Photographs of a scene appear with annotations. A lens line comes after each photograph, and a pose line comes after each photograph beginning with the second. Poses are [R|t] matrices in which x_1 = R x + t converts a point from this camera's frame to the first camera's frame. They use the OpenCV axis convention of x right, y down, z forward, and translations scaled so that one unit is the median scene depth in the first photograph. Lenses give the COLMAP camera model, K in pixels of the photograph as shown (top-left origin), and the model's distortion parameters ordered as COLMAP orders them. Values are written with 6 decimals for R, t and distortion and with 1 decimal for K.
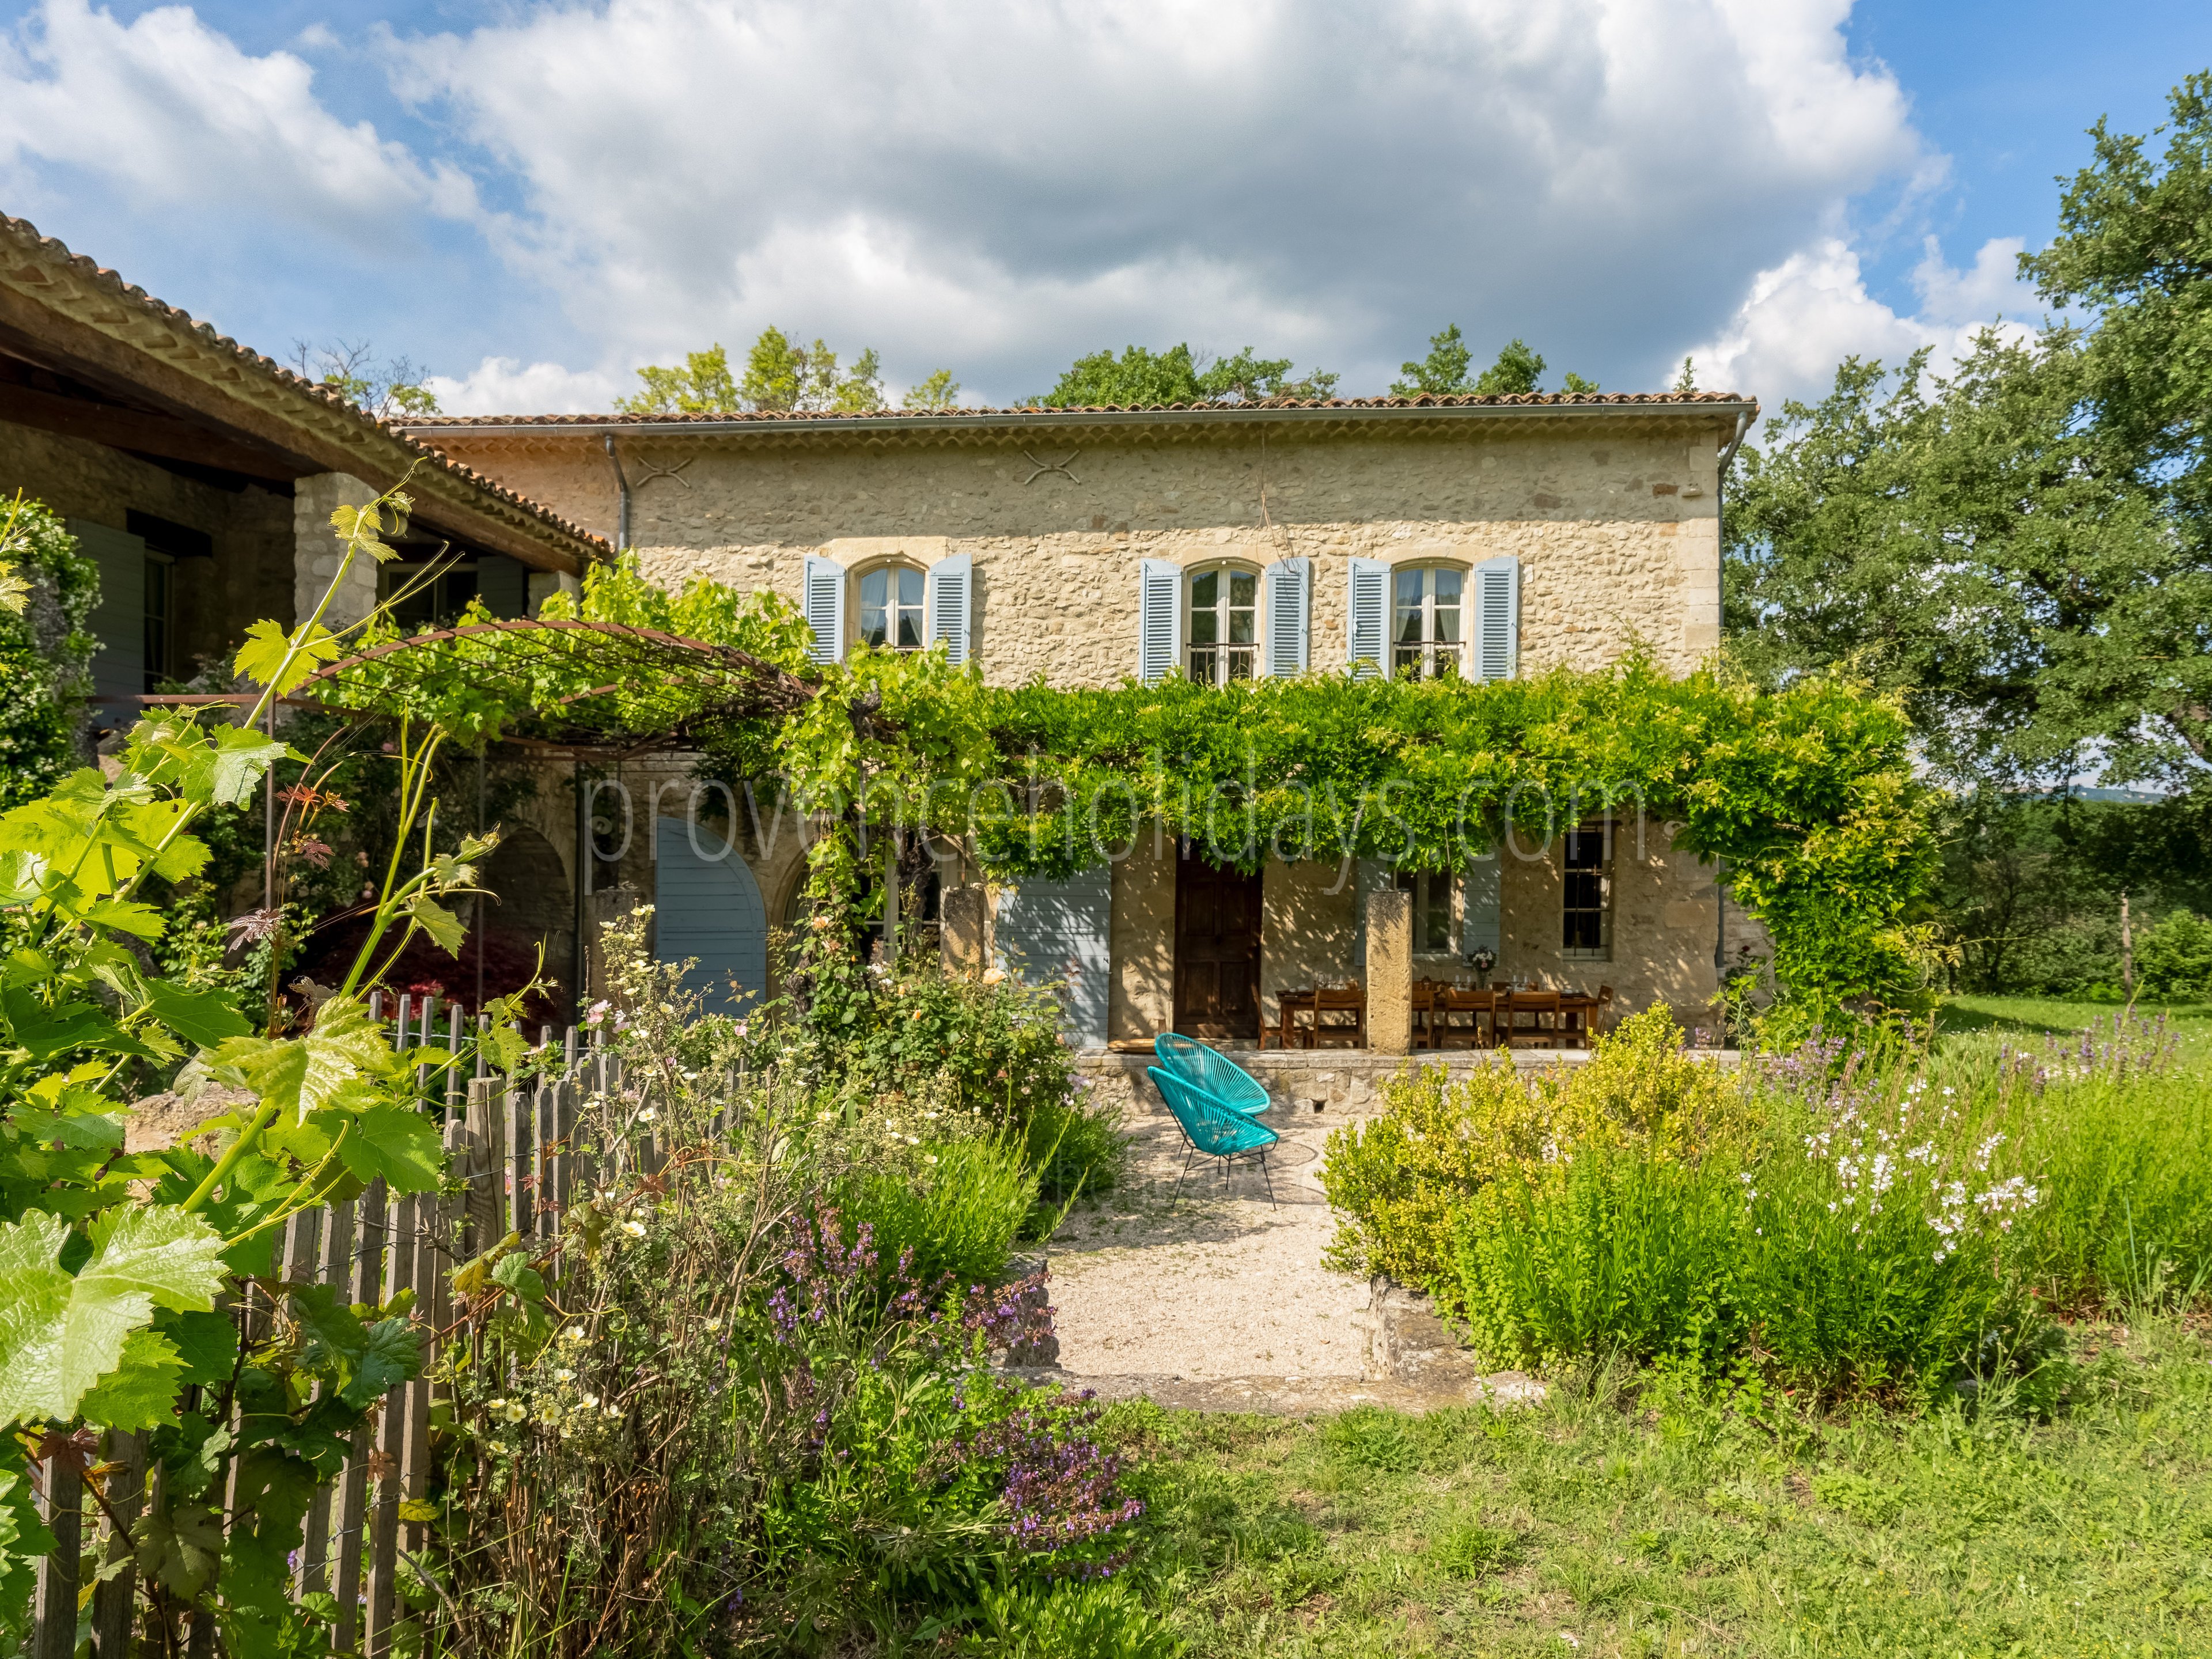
lens RADIAL K [[1564.6, 0, 1125.7], [0, 1564.6, 844.8], [0, 0, 1]] dist [-0.012499, -0.003937]
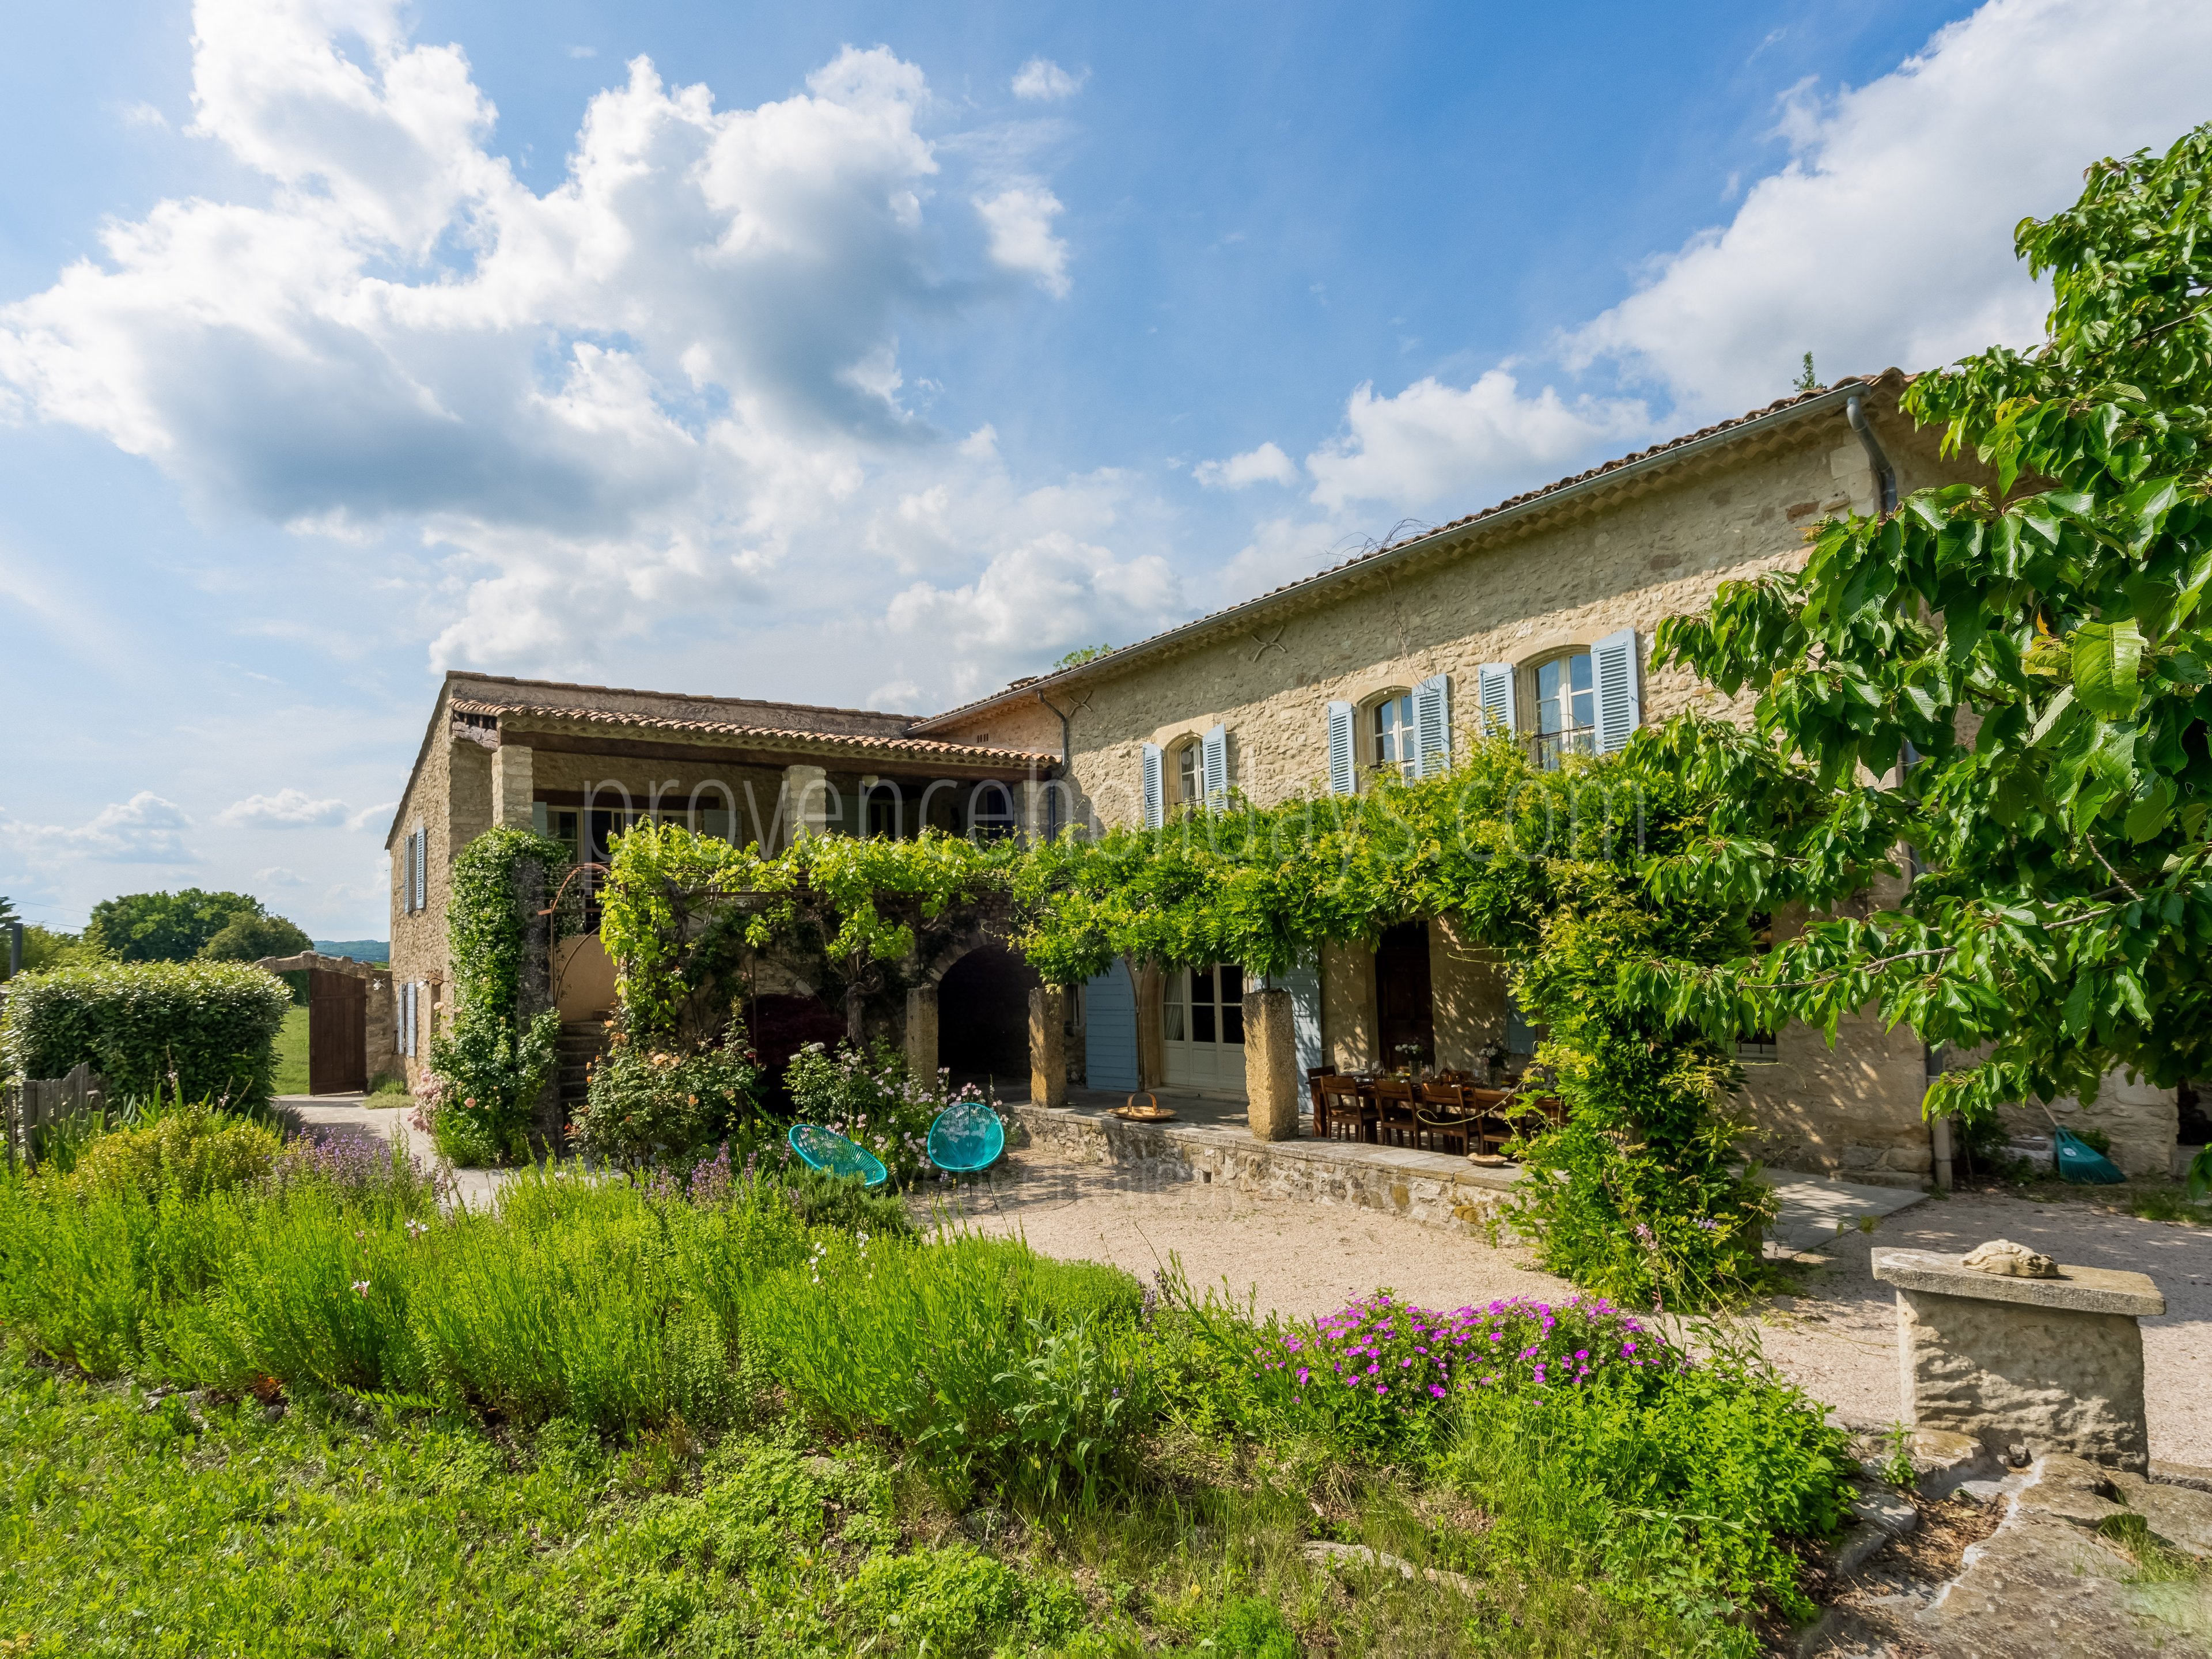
lens RADIAL K [[1162.2, 0, 1059.6], [0, 1162.2, 888.2], [0, 0, 1]] dist [-0.004421, 0.000070]
pose [[0.630905, -0.065426, -0.773097, 0.560253], [0.045649, 0.997842, -0.047193, -0.008960], [0.774516, -0.005517, 0.632530, 0.280058]]
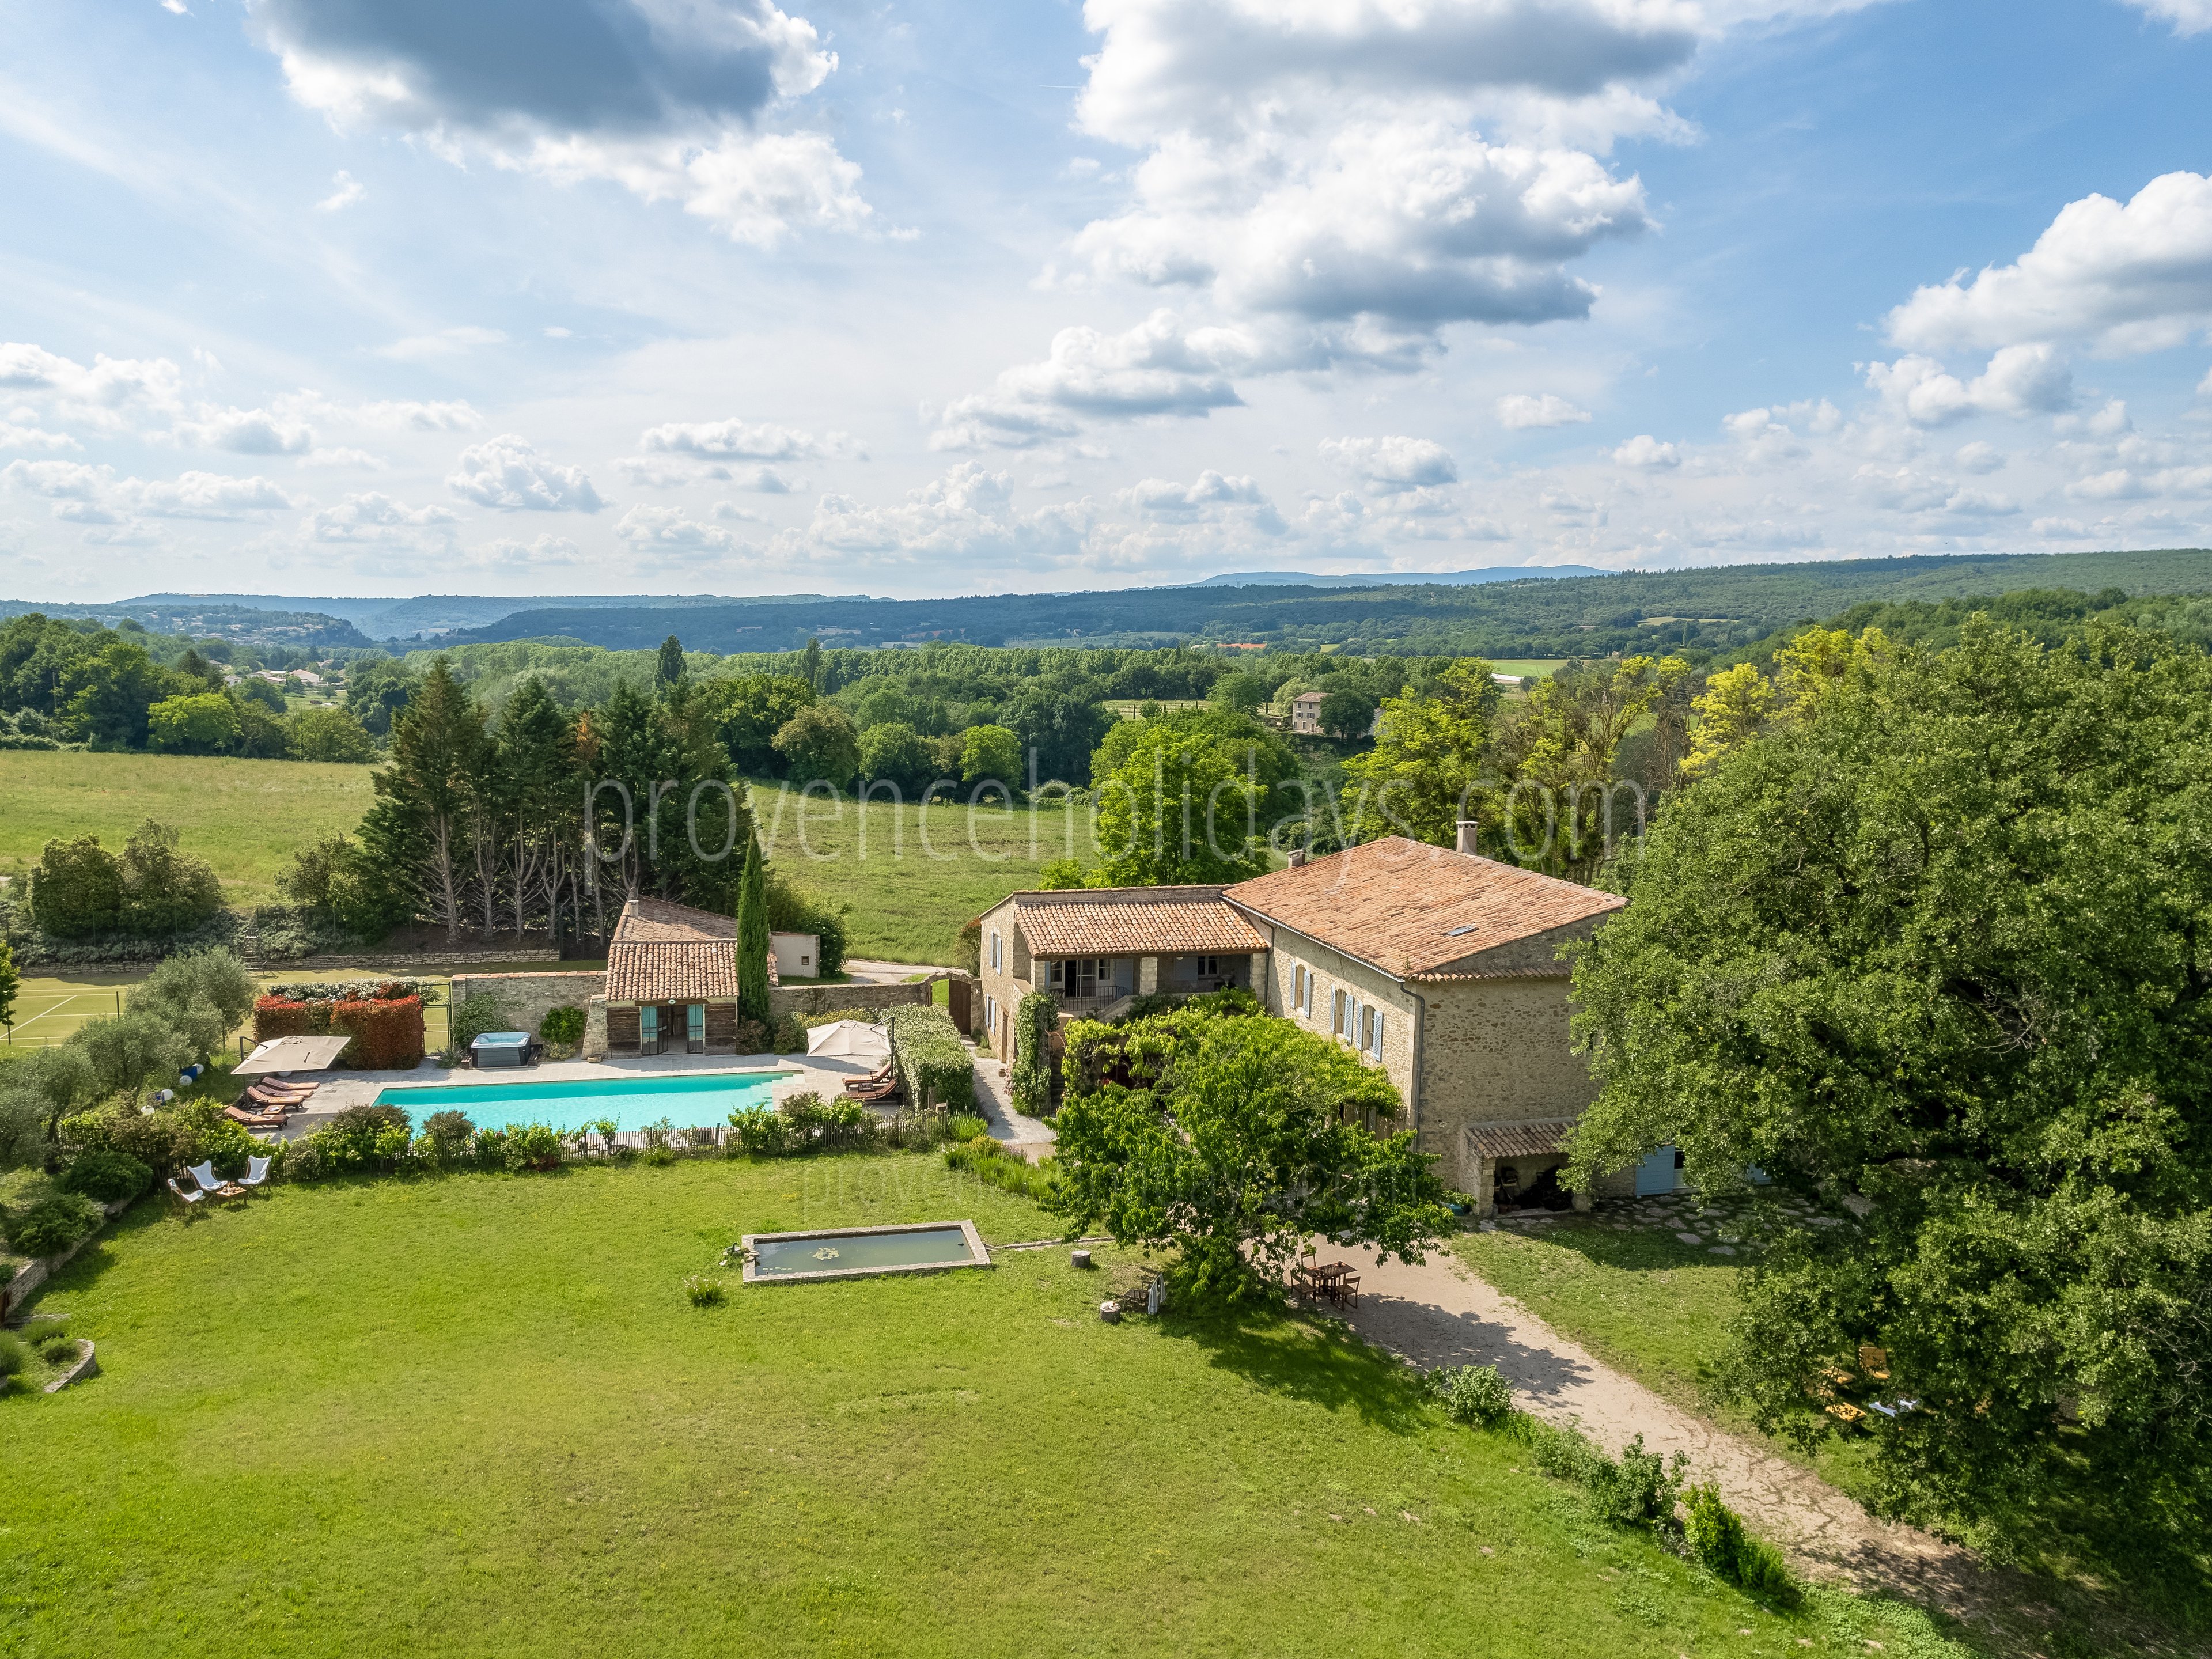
lens RADIAL K [[1508.3, 0, 1109.8], [0, 1508.3, 814.5], [0, 0, 1]] dist [-0.035038, 0.012940]
pose [[0.302031, 0.097642, -0.948284, 2.630327], [-0.011808, 0.995048, 0.098696, -0.796461], [0.953225, -0.018612, 0.301689, -0.288053]]
